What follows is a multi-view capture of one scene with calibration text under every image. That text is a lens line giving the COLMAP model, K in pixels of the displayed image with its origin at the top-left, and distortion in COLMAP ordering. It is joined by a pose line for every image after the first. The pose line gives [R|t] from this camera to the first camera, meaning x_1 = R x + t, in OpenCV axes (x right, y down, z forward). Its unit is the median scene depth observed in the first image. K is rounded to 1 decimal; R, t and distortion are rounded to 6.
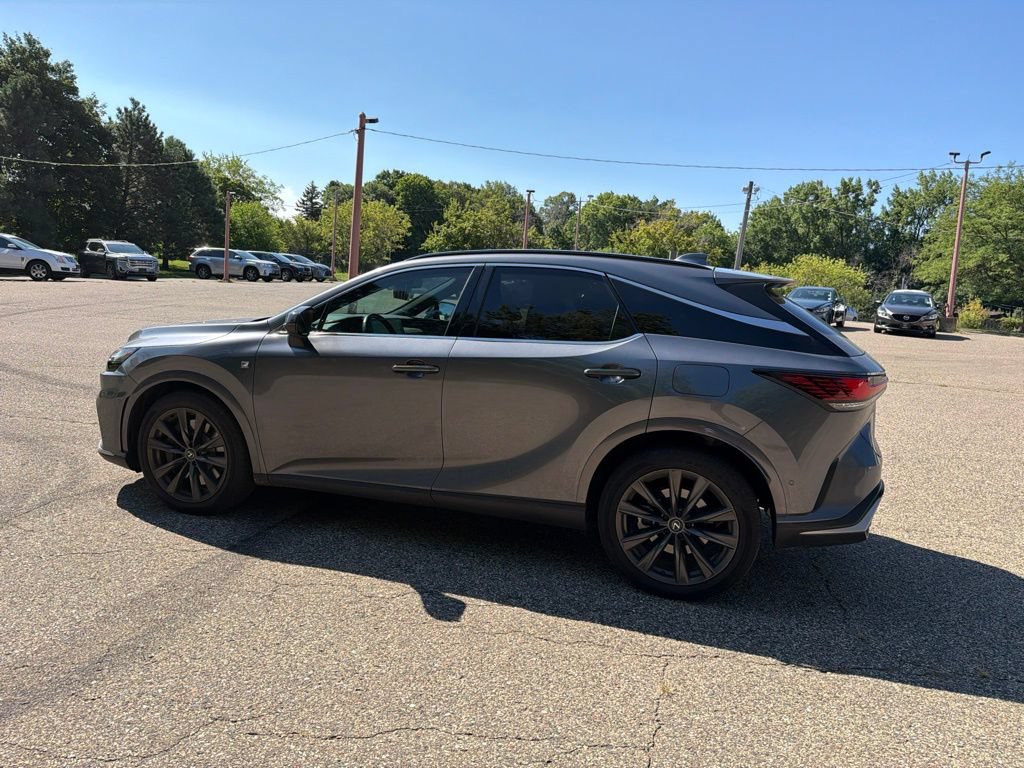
lens RADIAL K [[718.6, 0, 516.7], [0, 718.6, 387.2], [0, 0, 1]] dist [0.090534, -0.130565]
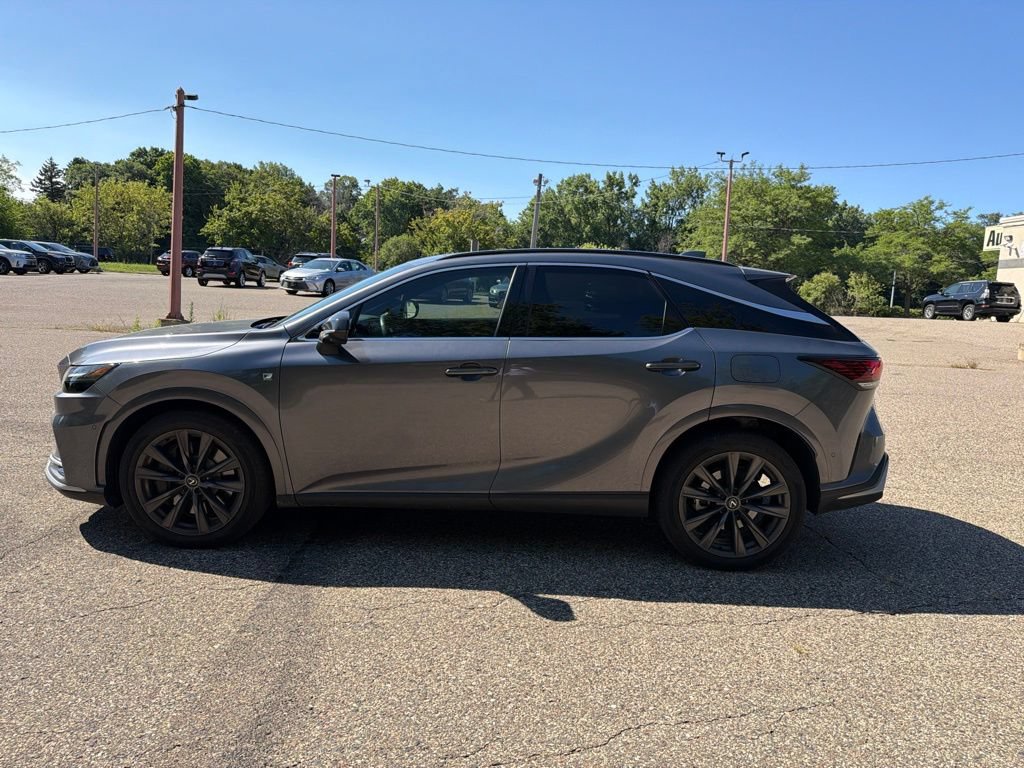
lens RADIAL K [[716.9, 0, 516.4], [0, 716.9, 384.2], [0, 0, 1]] dist [0.093100, -0.127950]
pose [[0.956194, -0.058344, 0.286862, -0.034010], [0.054270, 0.998281, 0.022141, -0.002544], [-0.287660, -0.005603, 0.957716, 0.004506]]
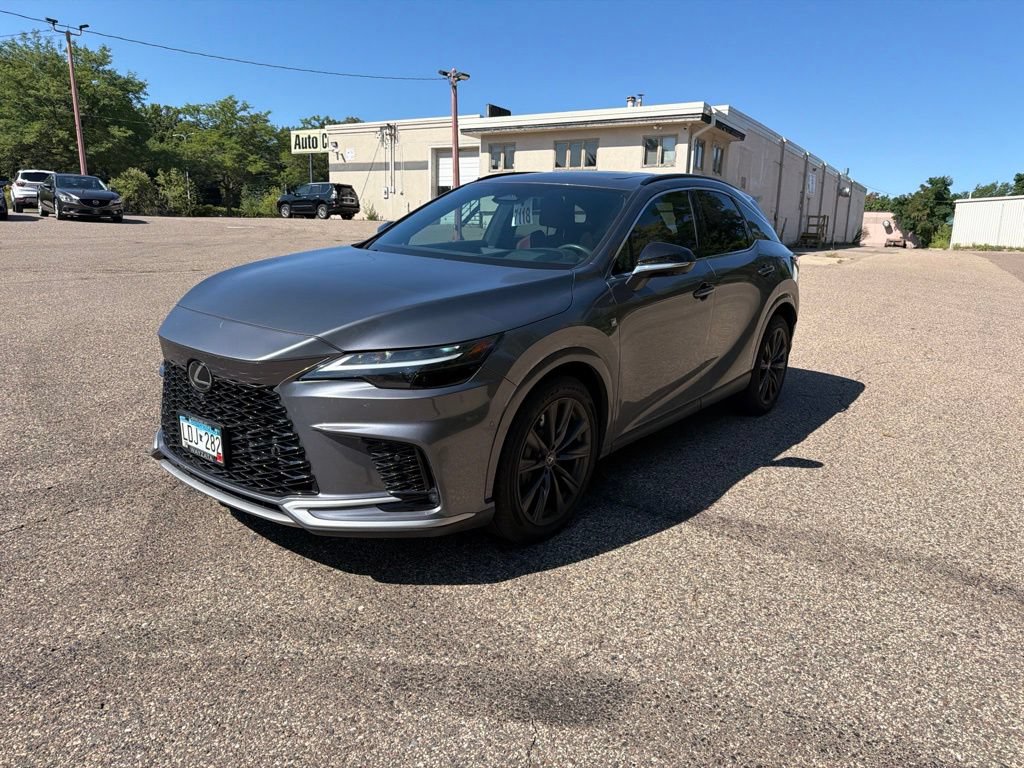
lens RADIAL K [[733.3, 0, 512.0], [0, 733.3, 384.0], [0, 0, 1]] dist [0.006909, -0.010683]
pose [[0.339926, -0.260363, 0.903693, -0.118986], [0.112406, 0.965273, 0.235823, -0.017196], [-0.933710, 0.021418, 0.357388, 0.082514]]
